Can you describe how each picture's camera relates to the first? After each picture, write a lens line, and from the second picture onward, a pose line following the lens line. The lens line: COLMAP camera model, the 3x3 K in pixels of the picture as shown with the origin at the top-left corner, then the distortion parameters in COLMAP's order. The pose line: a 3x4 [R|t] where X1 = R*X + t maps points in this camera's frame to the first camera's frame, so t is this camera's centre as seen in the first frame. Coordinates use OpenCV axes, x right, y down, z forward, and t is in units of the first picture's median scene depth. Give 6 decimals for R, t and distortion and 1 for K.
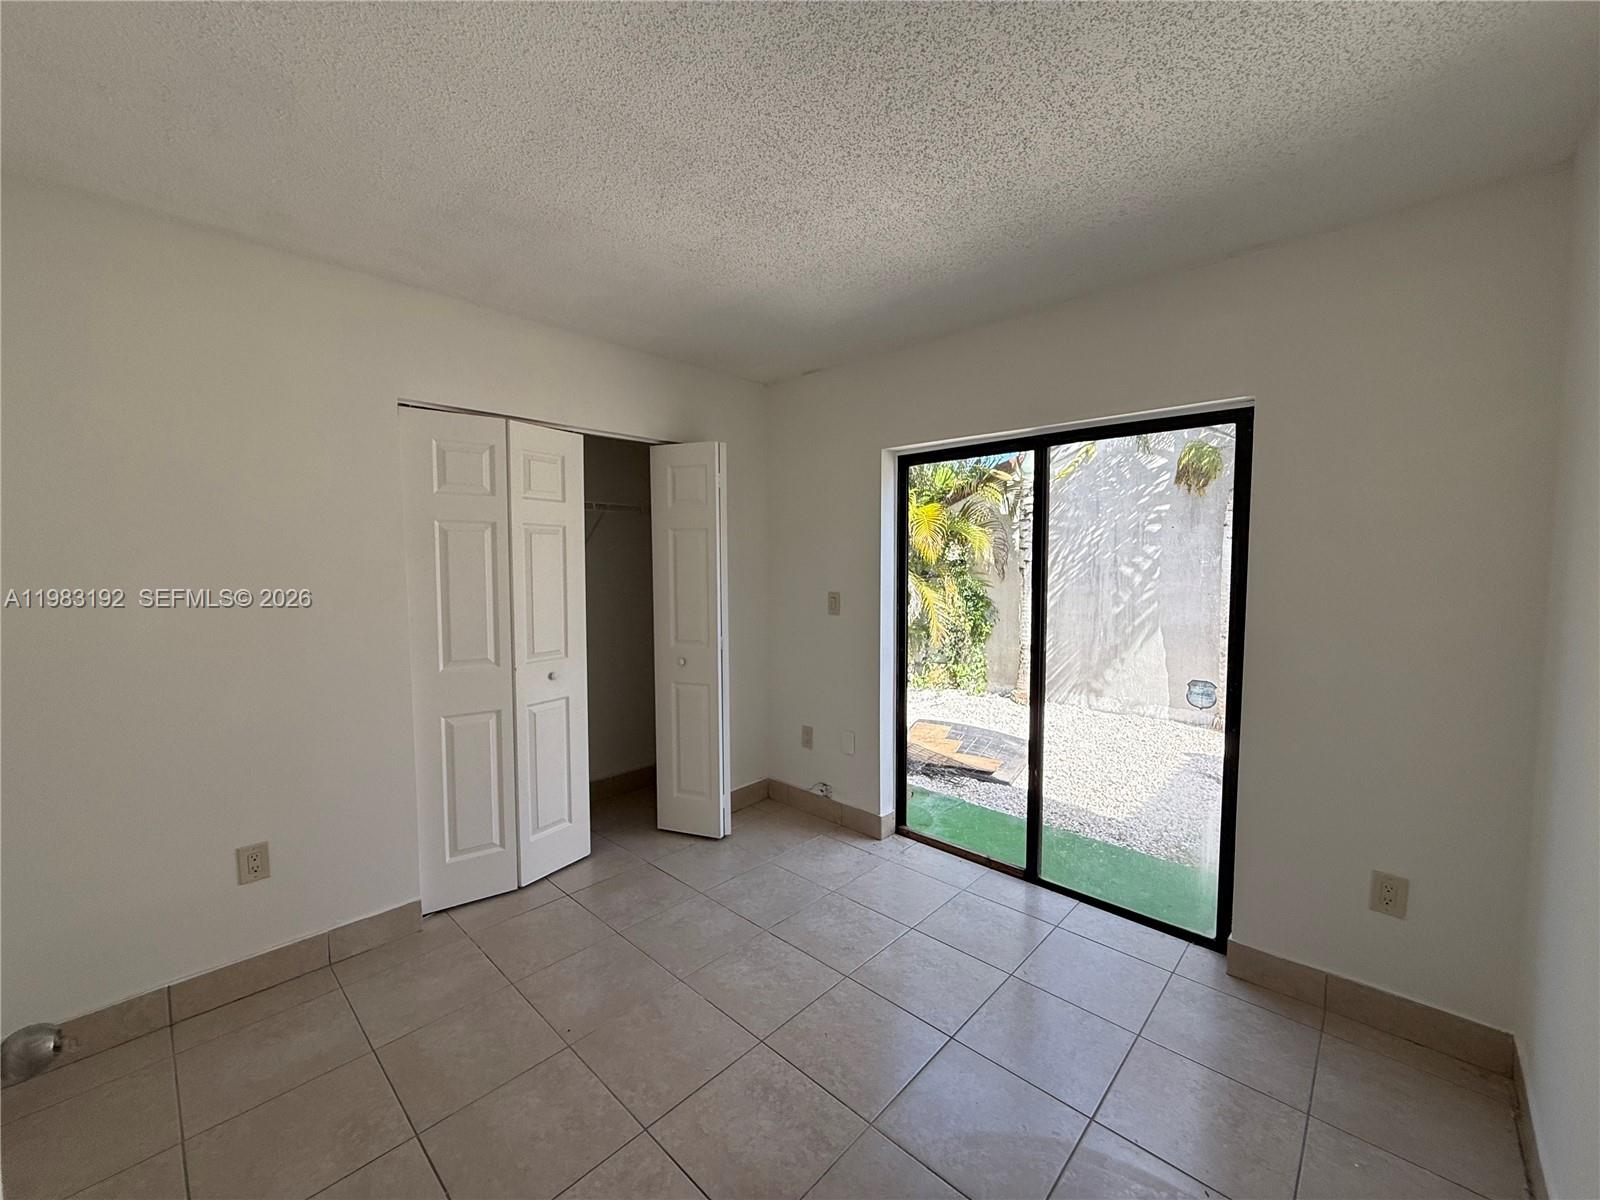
lens RADIAL K [[634.8, 0, 796.1], [0, 634.8, 601.7], [0, 0, 1]] dist [0.002090, -0.000045]
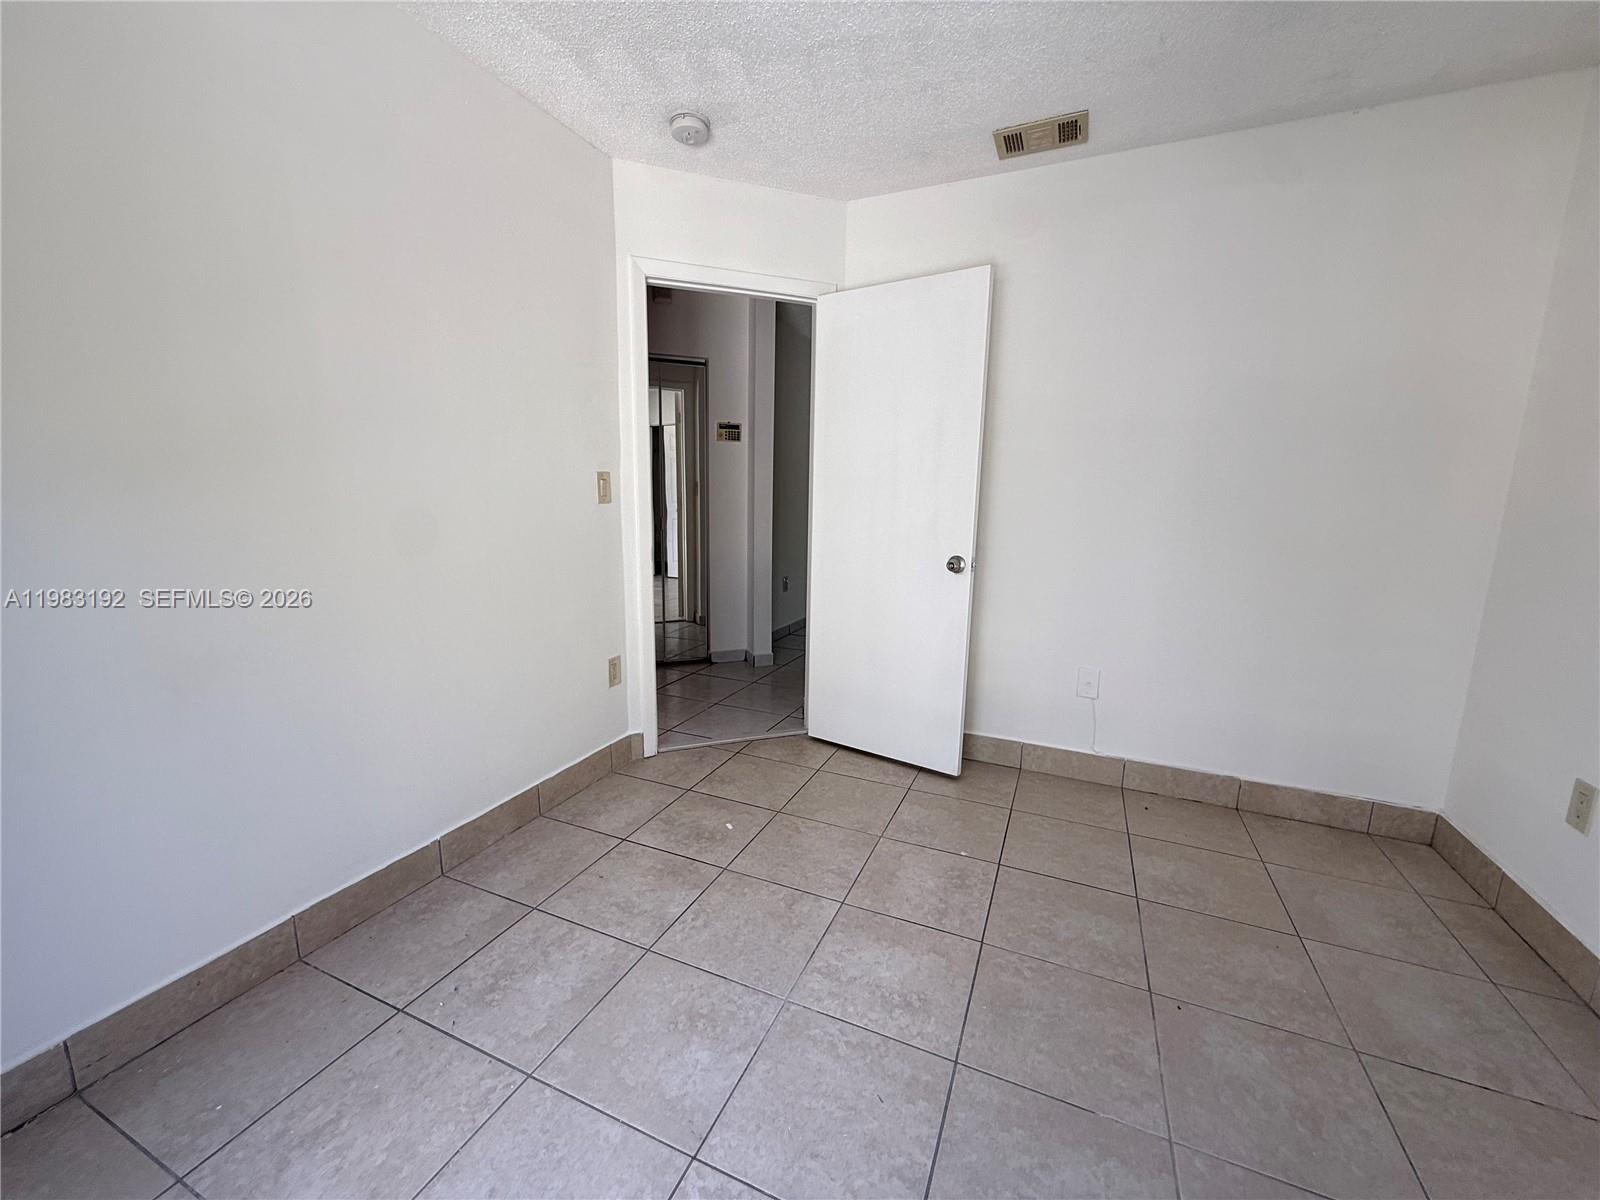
lens RADIAL K [[634.8, 0, 796.1], [0, 634.8, 601.7], [0, 0, 1]] dist [0.002090, -0.000045]
pose [[-0.942288, 0.045777, -0.331660, 0.241700], [-0.035455, 0.971395, 0.234807, 0.015091], [0.332921, 0.233014, -0.913711, 1.072929]]
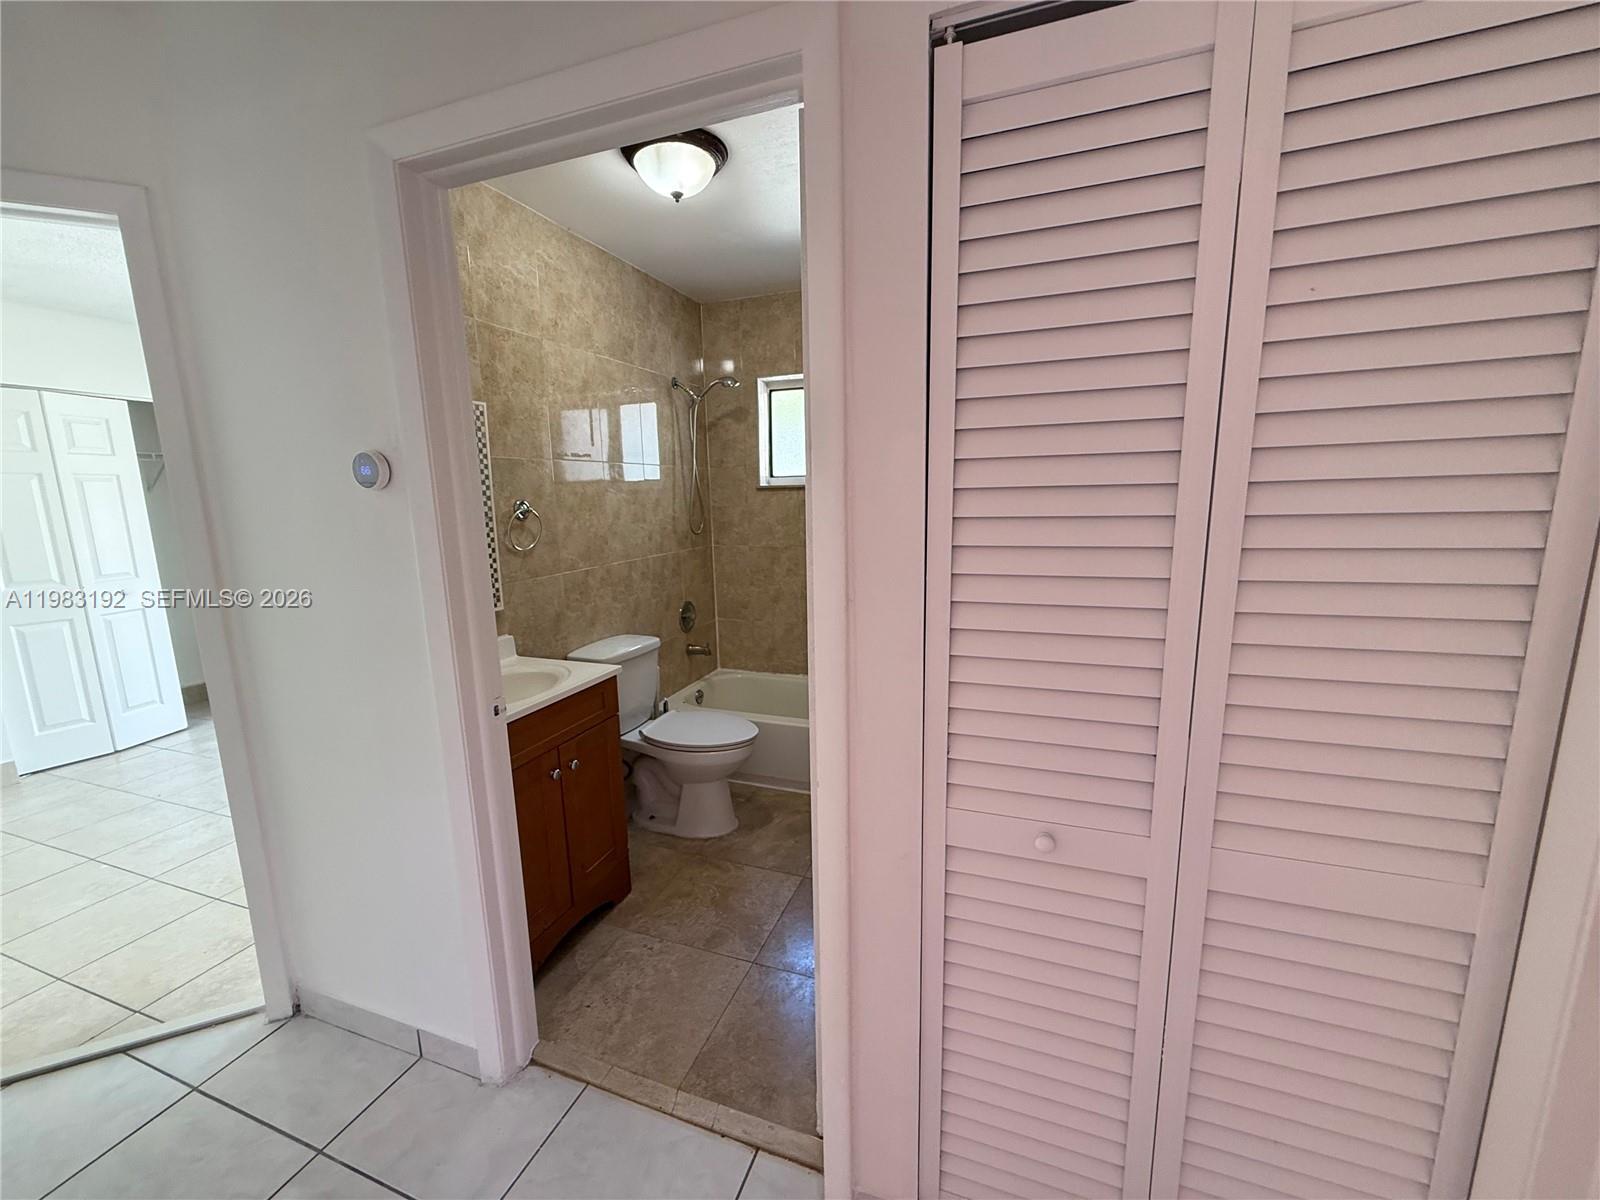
lens RADIAL K [[634.8, 0, 796.1], [0, 634.8, 601.7], [0, 0, 1]] dist [0.002090, -0.000045]
pose [[0.926136, -0.083887, 0.367743, 0.443866], [0.045904, 0.992776, 0.110857, 0.059708], [-0.374386, -0.085788, 0.923296, -0.779756]]
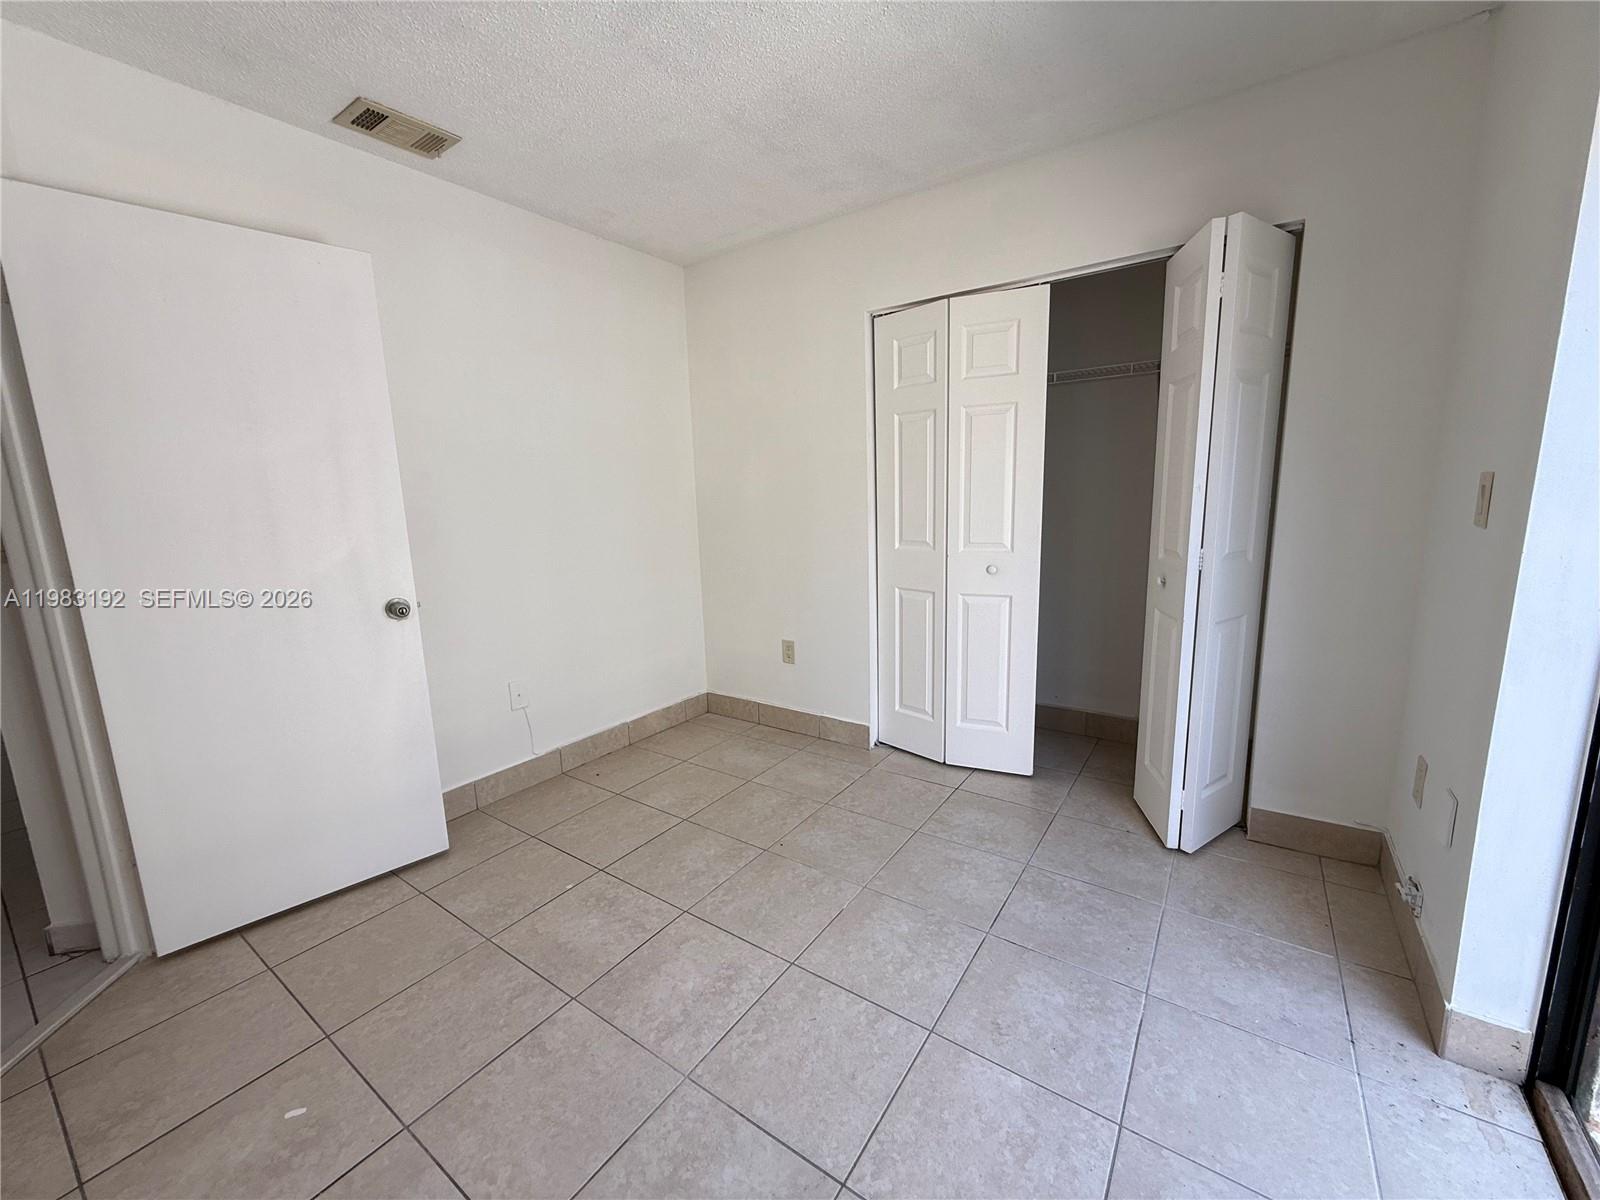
lens RADIAL K [[634.8, 0, 796.1], [0, 634.8, 601.7], [0, 0, 1]] dist [0.002090, -0.000045]
pose [[0.146528, 0.166083, -0.975165, 0.544620], [-0.033872, 0.986069, 0.162851, 0.022382], [0.988626, 0.009169, 0.150112, 0.627319]]
